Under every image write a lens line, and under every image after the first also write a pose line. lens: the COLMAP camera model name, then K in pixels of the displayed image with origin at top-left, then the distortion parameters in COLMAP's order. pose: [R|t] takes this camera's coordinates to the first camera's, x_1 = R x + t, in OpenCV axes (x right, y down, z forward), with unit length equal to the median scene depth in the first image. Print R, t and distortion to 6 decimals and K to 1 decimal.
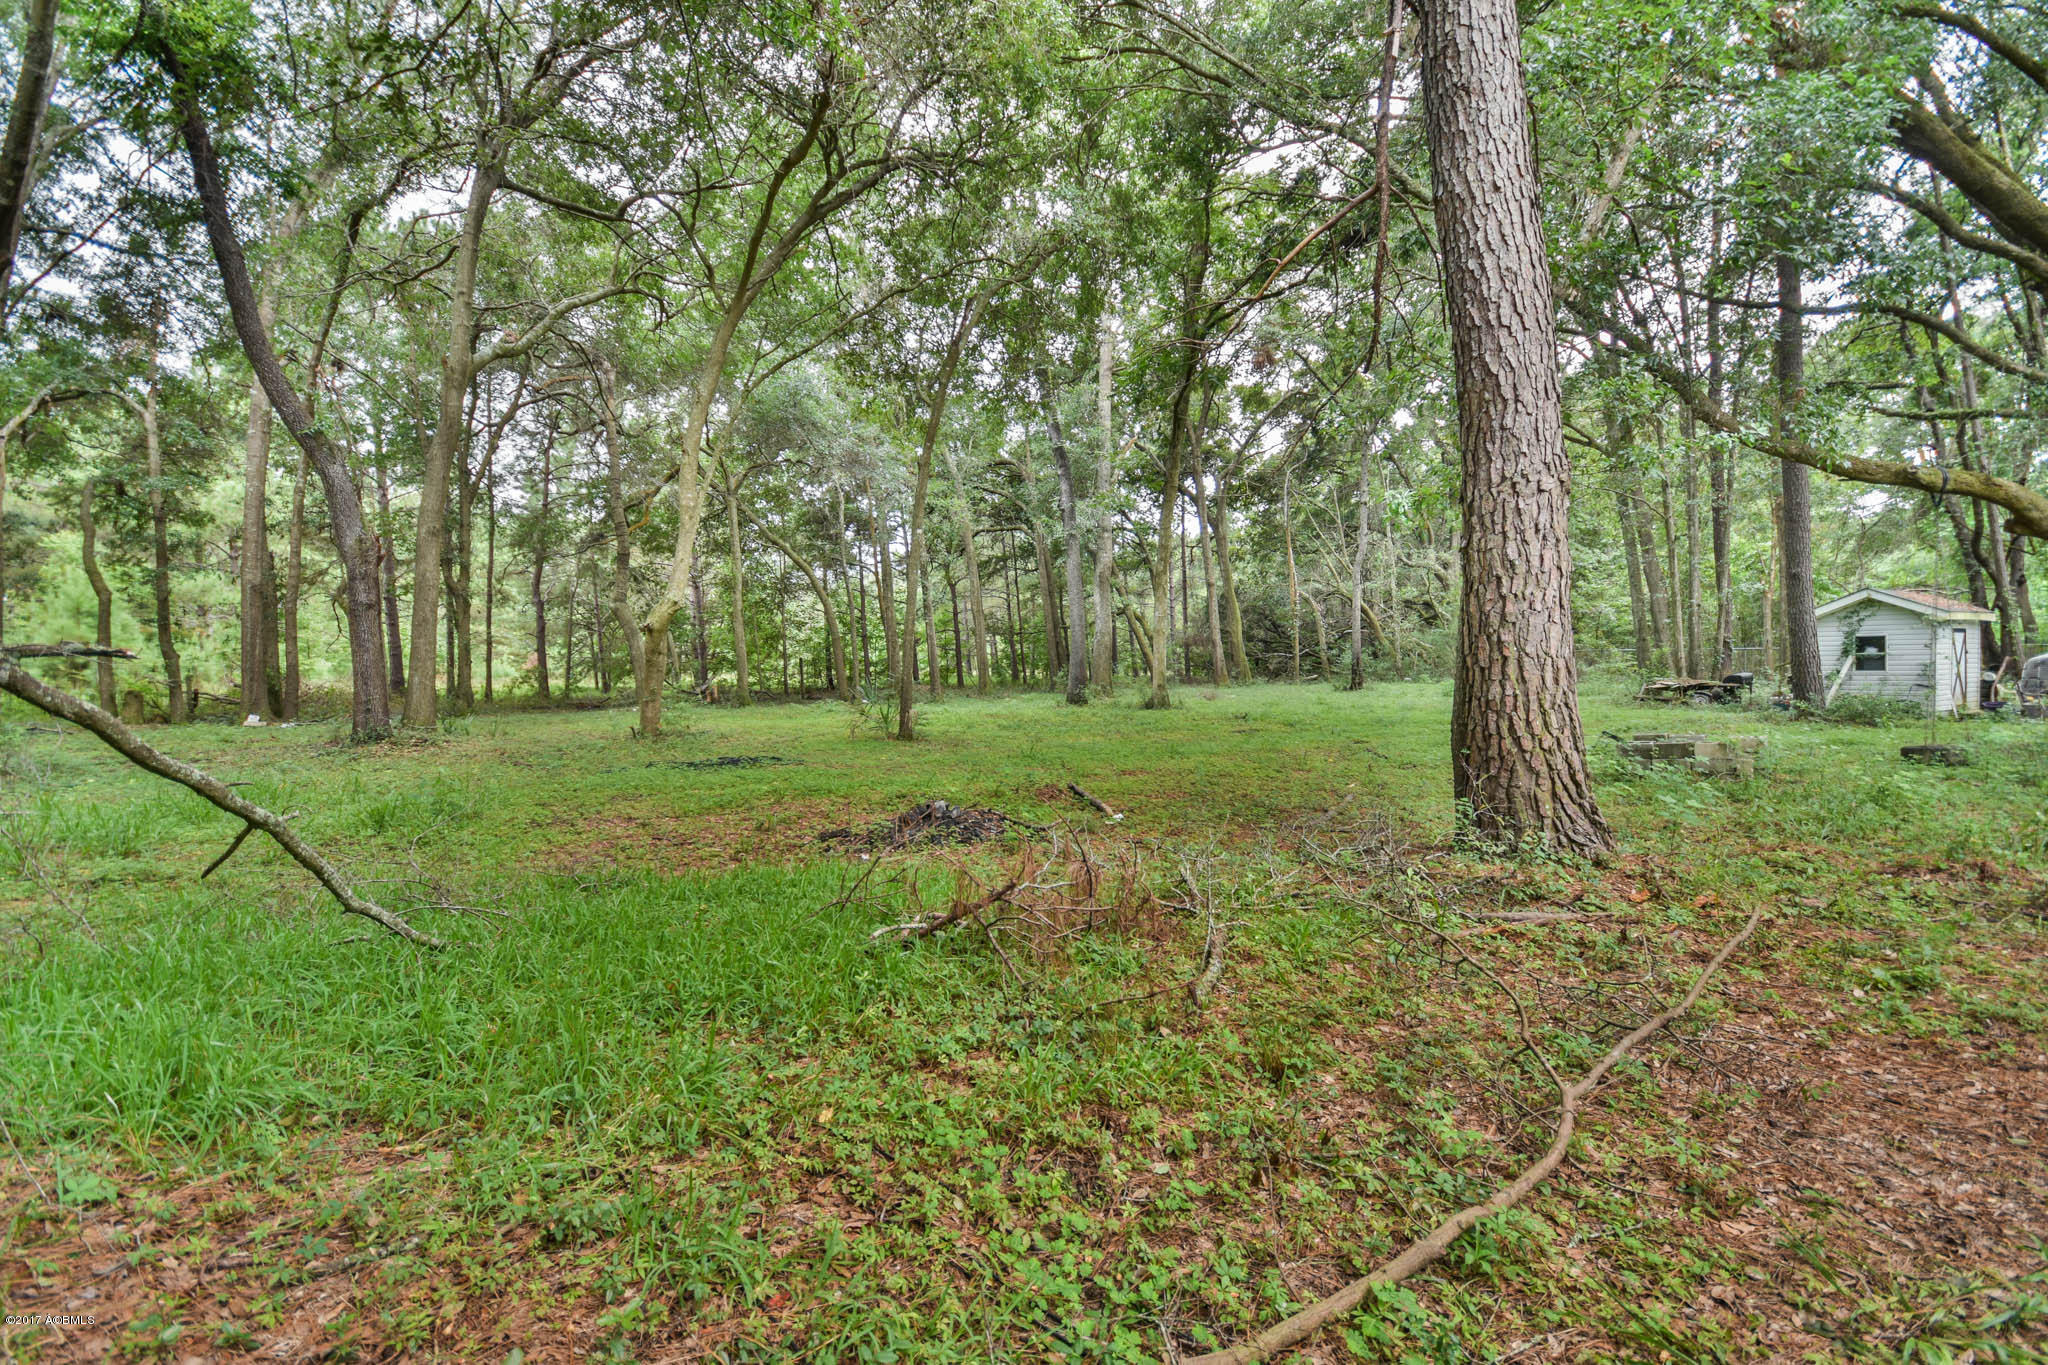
lens RADIAL K [[897.1, 0, 1028.0], [0, 897.1, 686.6], [0, 0, 1]] dist [0.003497, -0.007639]
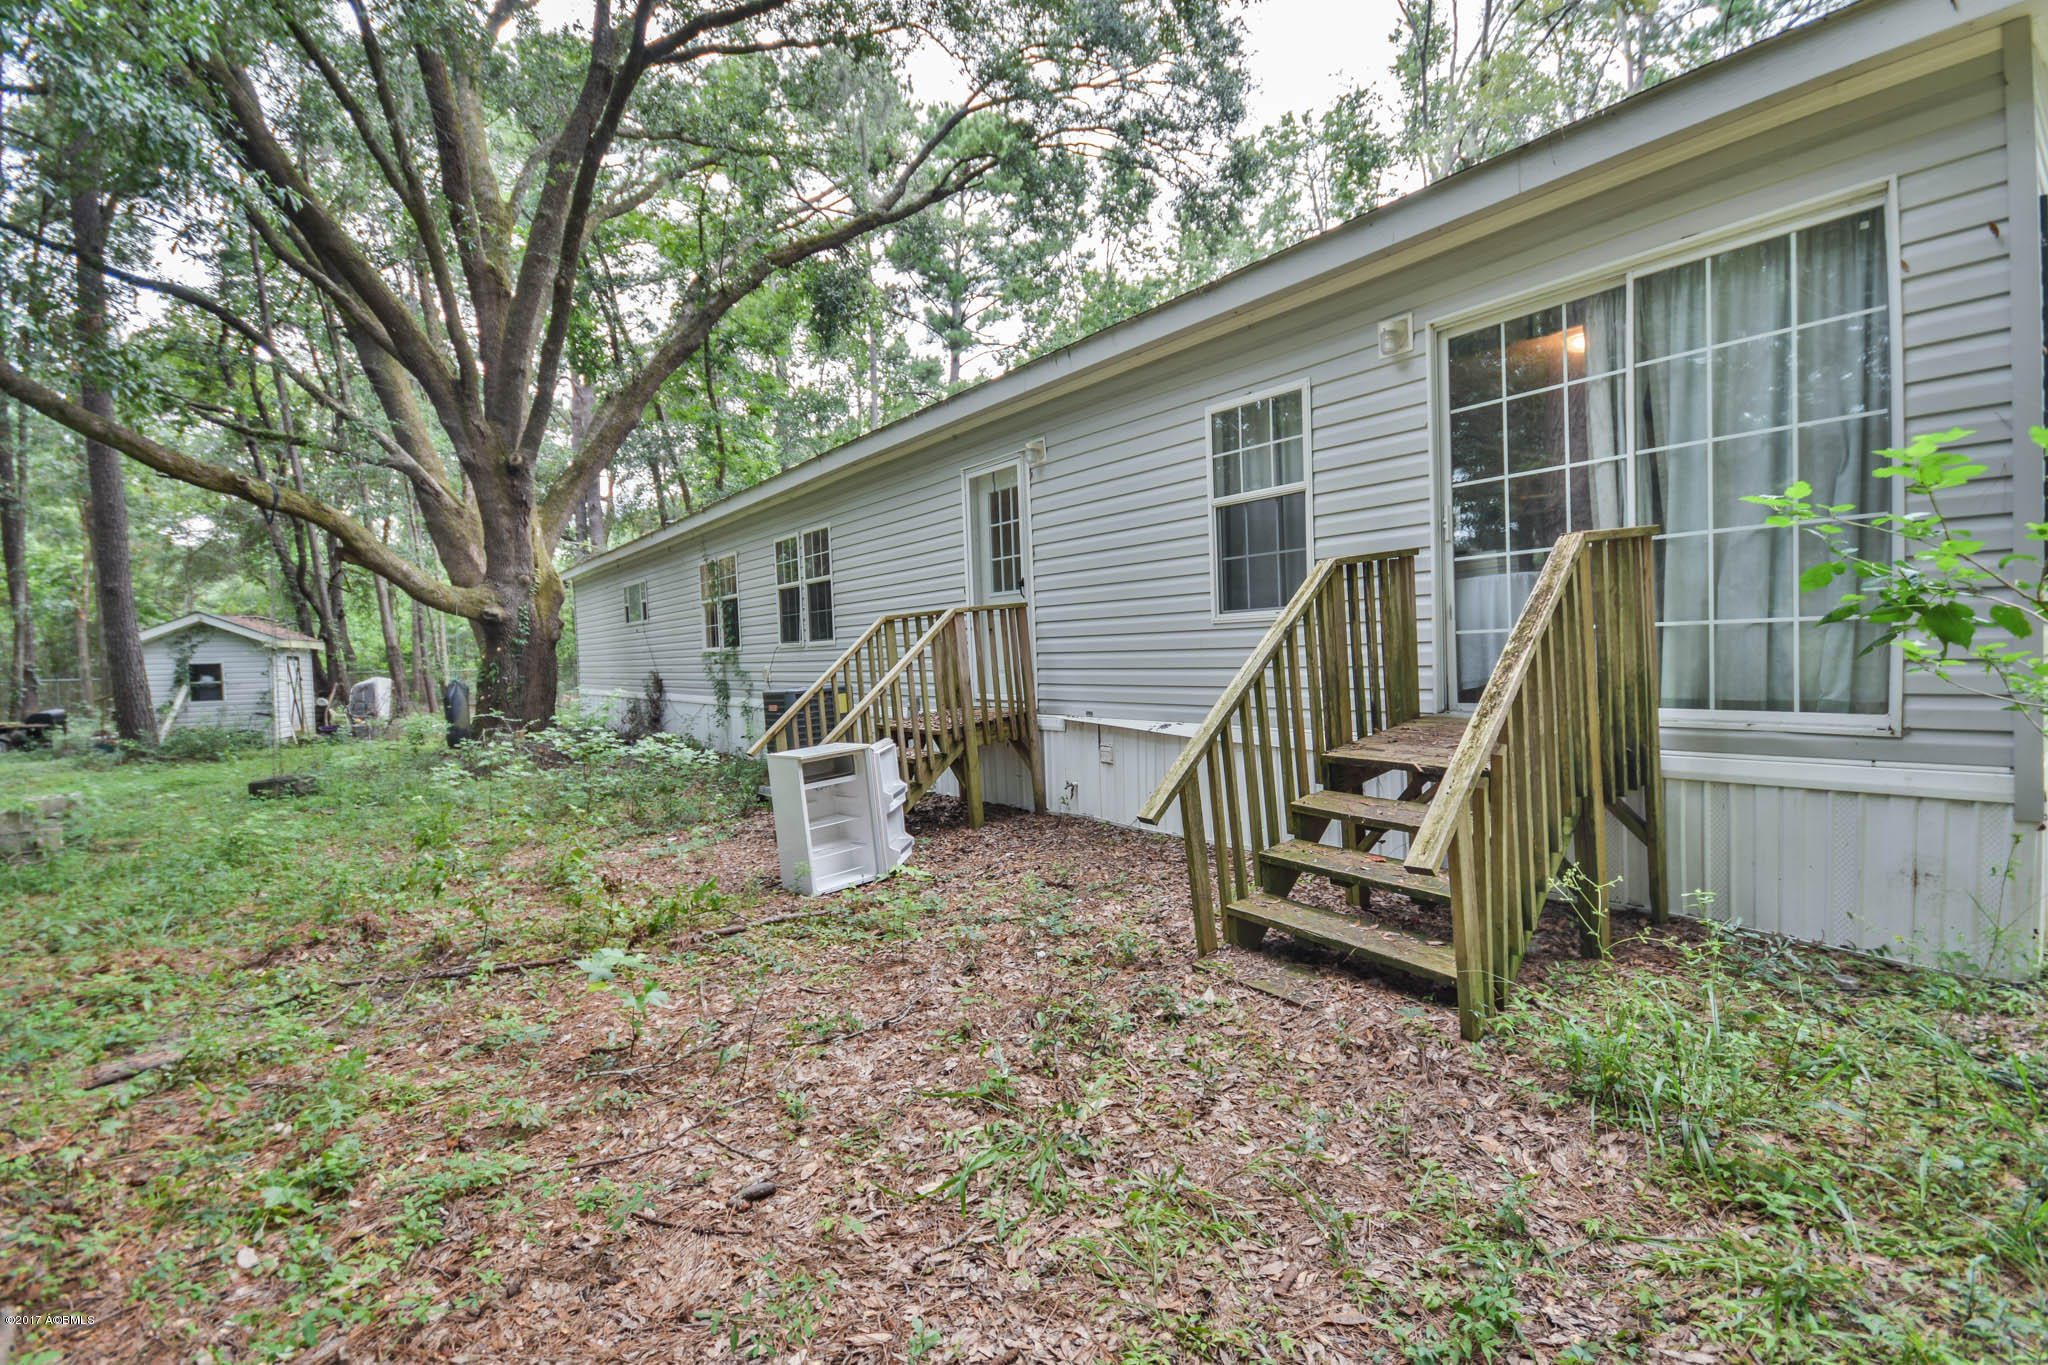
lens RADIAL K [[897.1, 0, 1045.4], [0, 897.1, 680.5], [0, 0, 1]] dist [0.003497, -0.007639]
pose [[0.060866, -0.012979, 0.998062, 0.070523], [0.055424, 0.998417, 0.009604, 0.000082], [-0.996606, 0.054732, 0.061489, 0.077230]]
